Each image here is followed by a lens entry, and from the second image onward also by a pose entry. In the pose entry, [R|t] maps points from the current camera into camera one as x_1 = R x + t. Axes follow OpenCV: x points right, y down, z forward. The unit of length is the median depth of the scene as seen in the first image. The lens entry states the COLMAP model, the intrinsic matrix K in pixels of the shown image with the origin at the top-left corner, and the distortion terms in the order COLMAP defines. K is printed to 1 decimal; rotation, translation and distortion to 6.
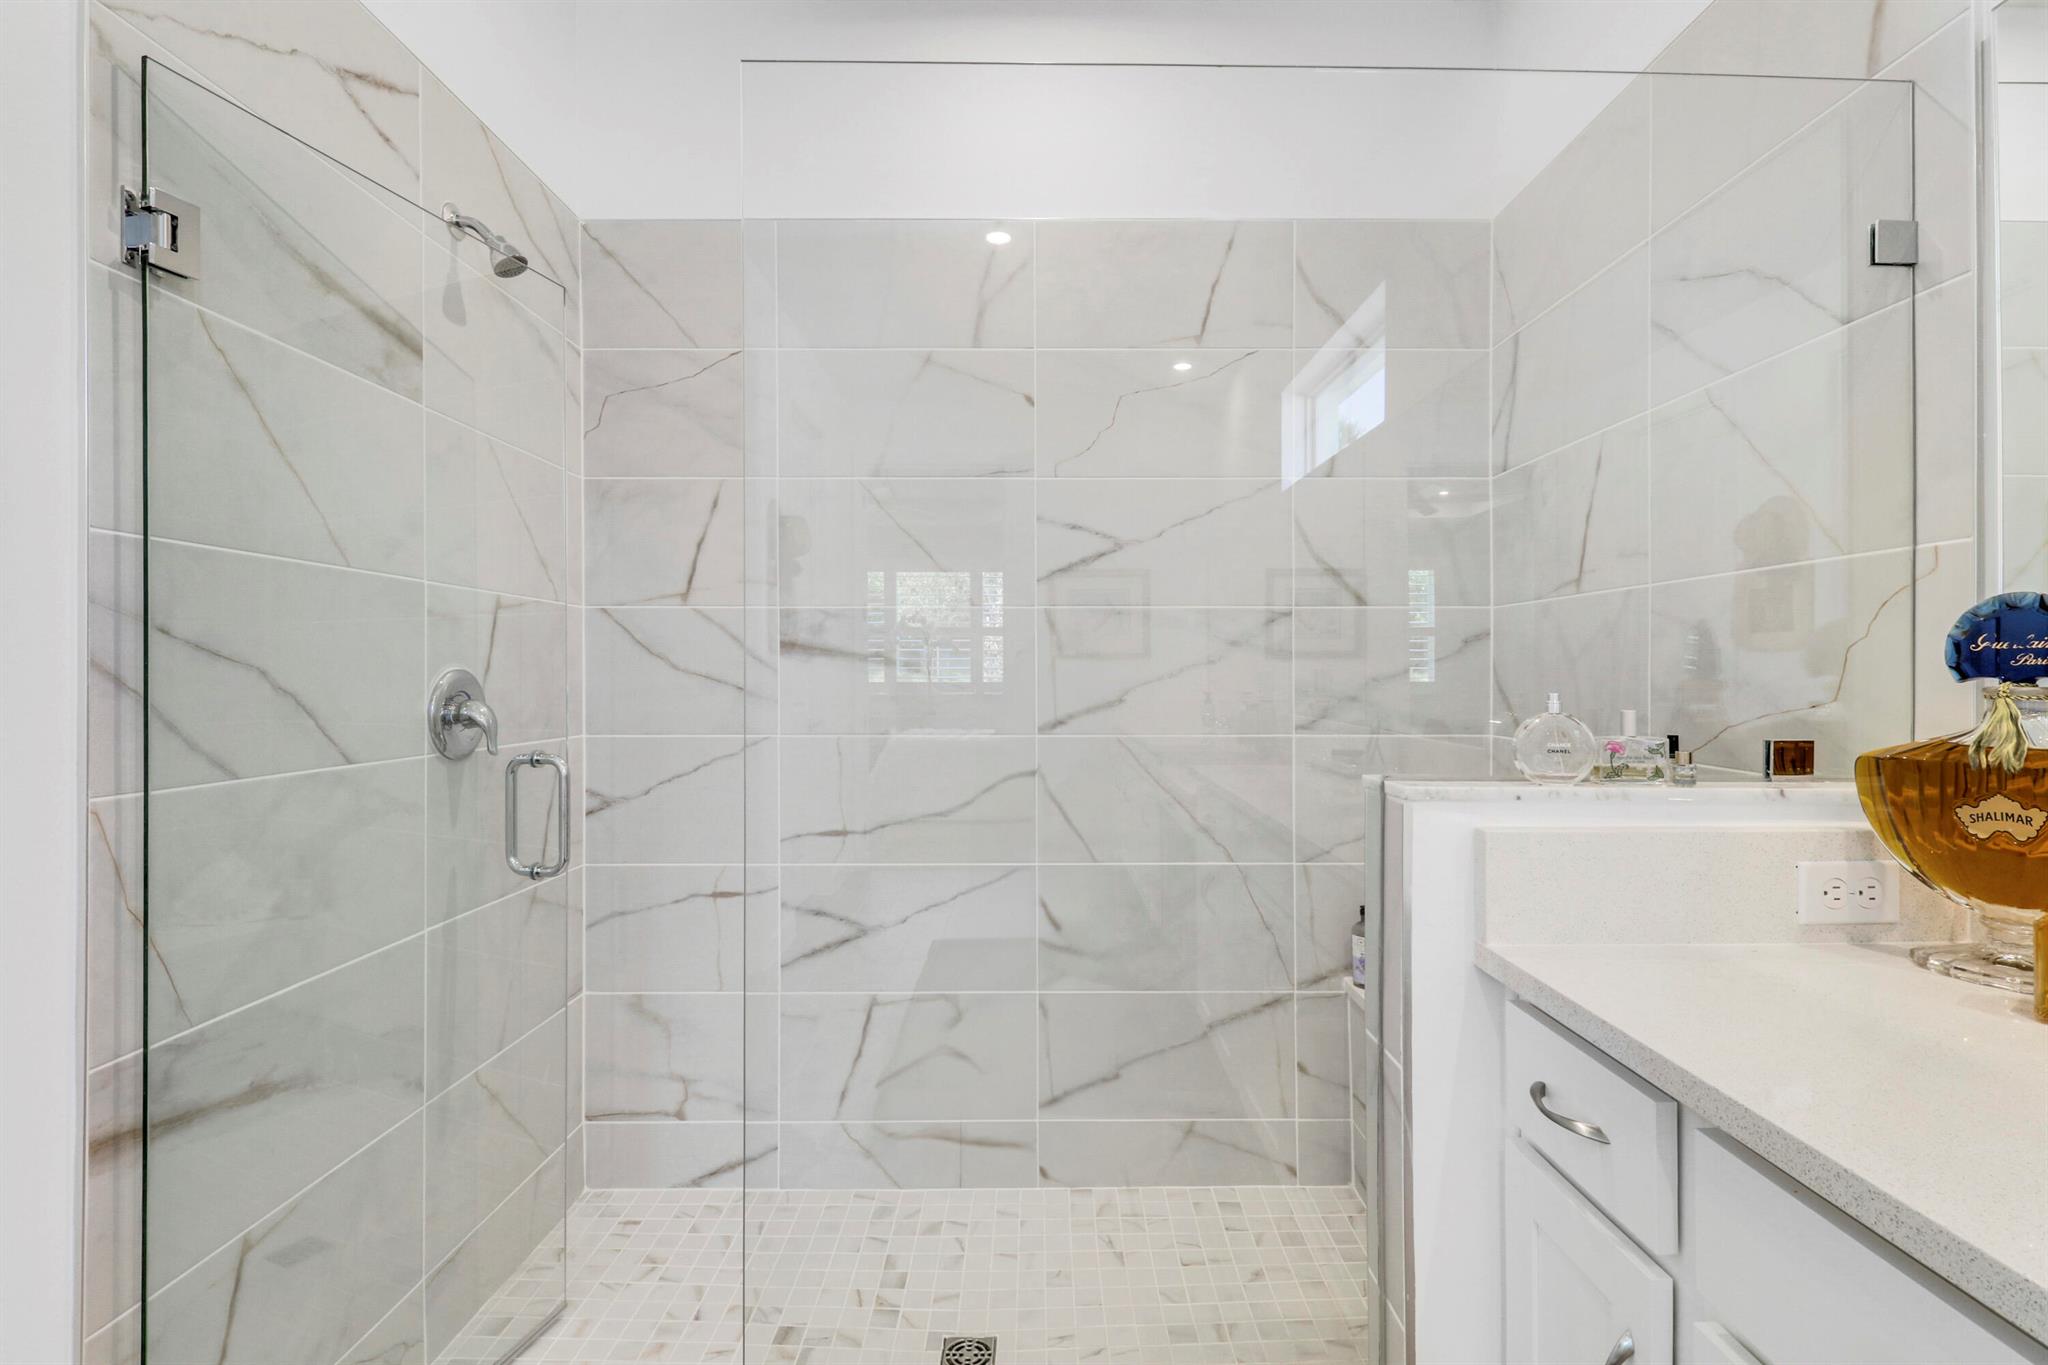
lens RADIAL K [[970.3, 0, 1022.9], [0, 970.3, 677.1], [0, 0, 1]] dist [-0.005956, -0.008904]
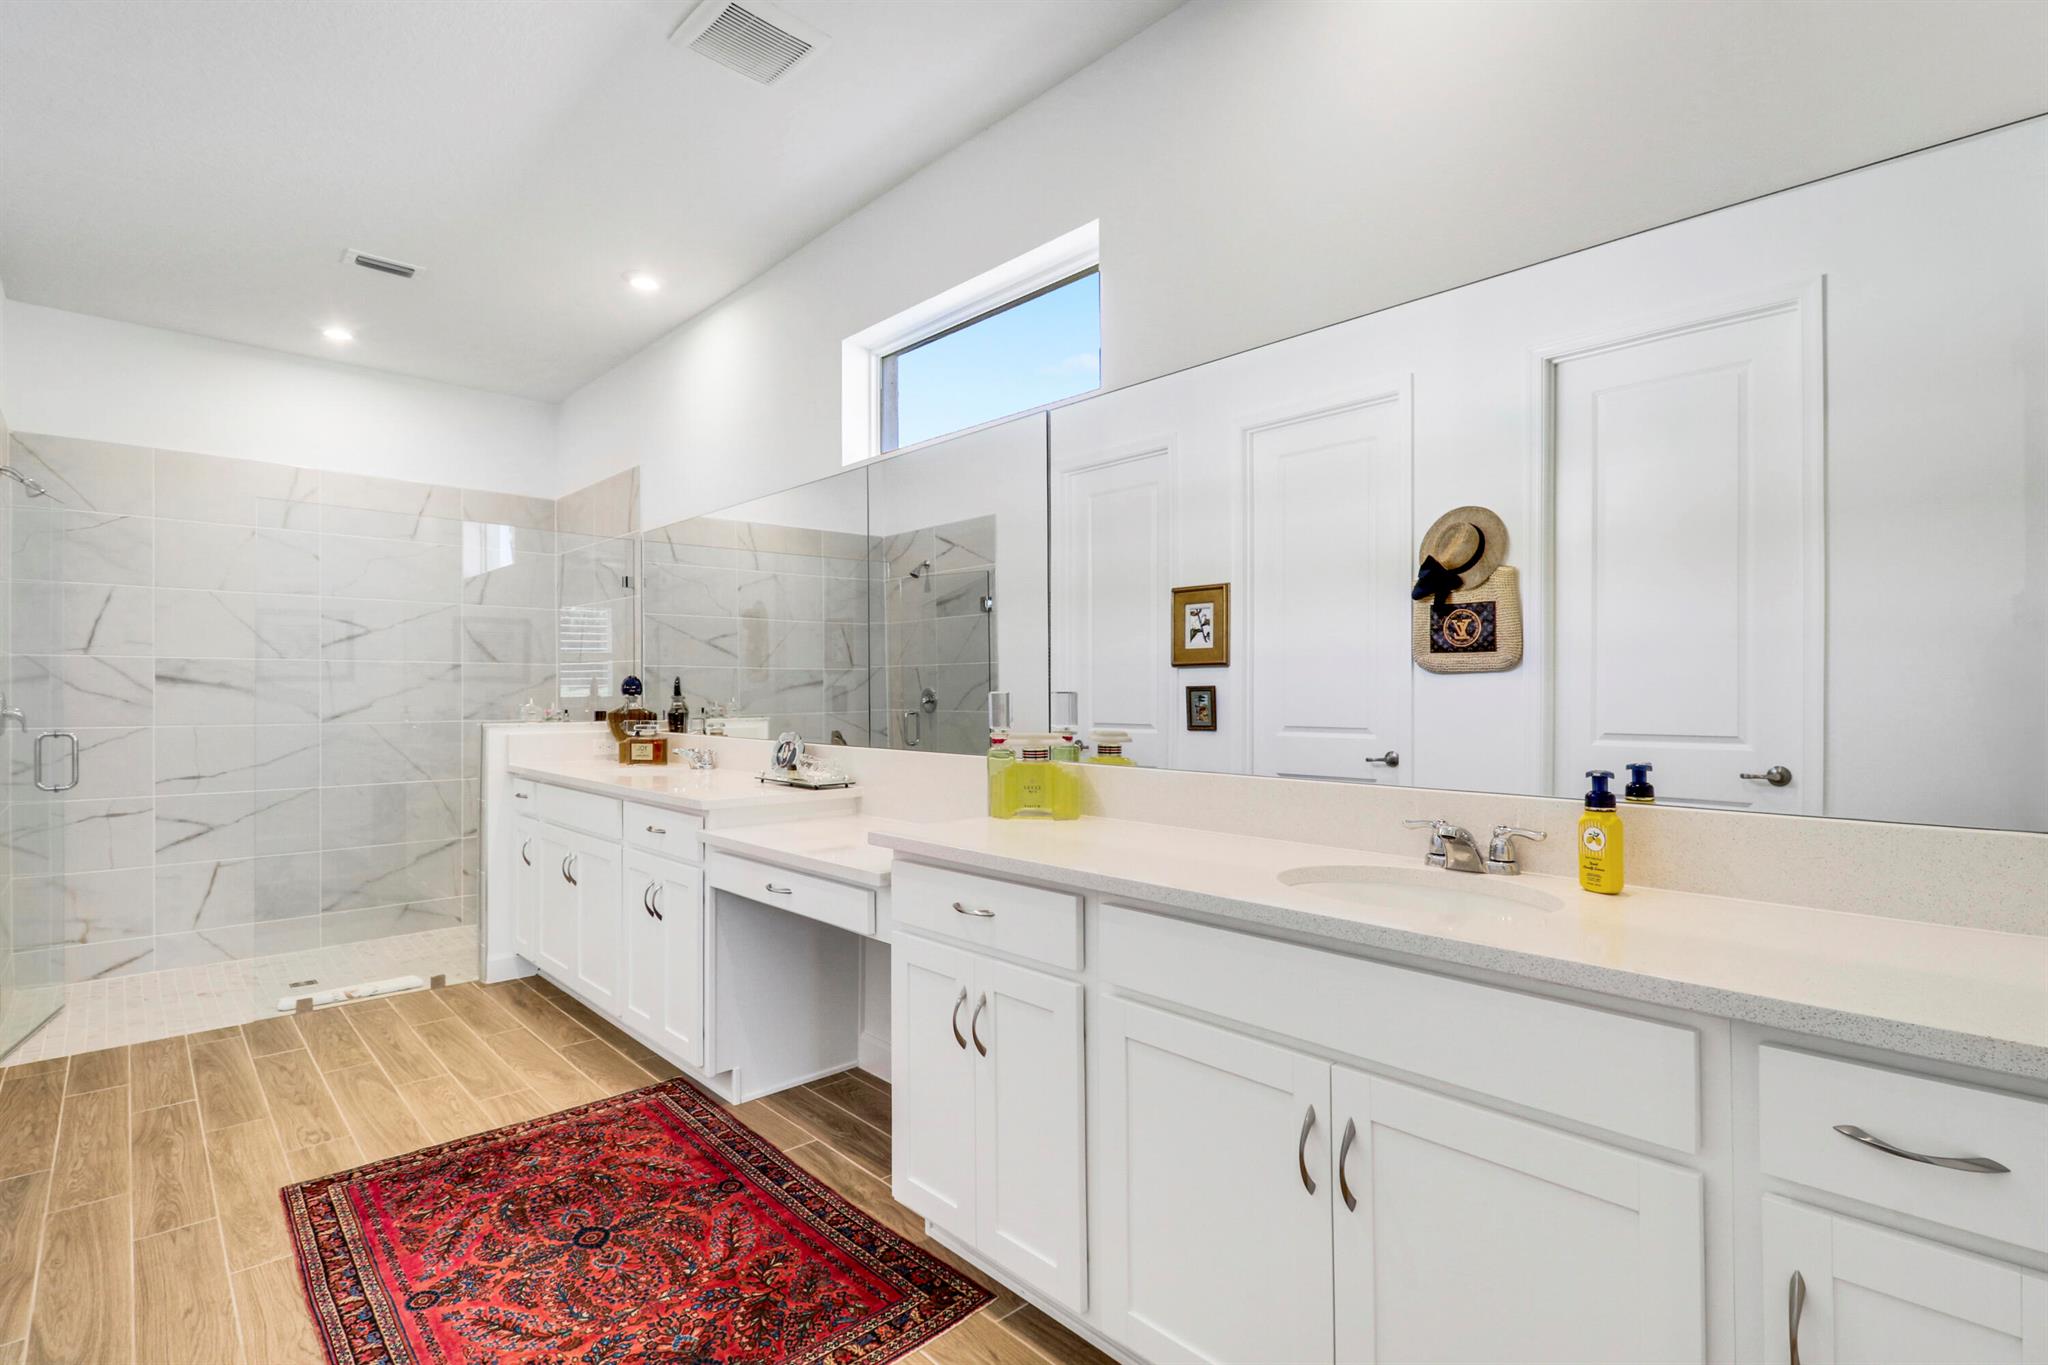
lens RADIAL K [[970.3, 0, 1017.4], [0, 970.3, 687.1], [0, 0, 1]] dist [-0.005956, -0.008904]
pose [[0.717469, 0.003085, 0.696584, -0.347102], [0.002567, 0.999972, -0.007072, 0.002130], [-0.696586, 0.006862, 0.717441, -1.466408]]
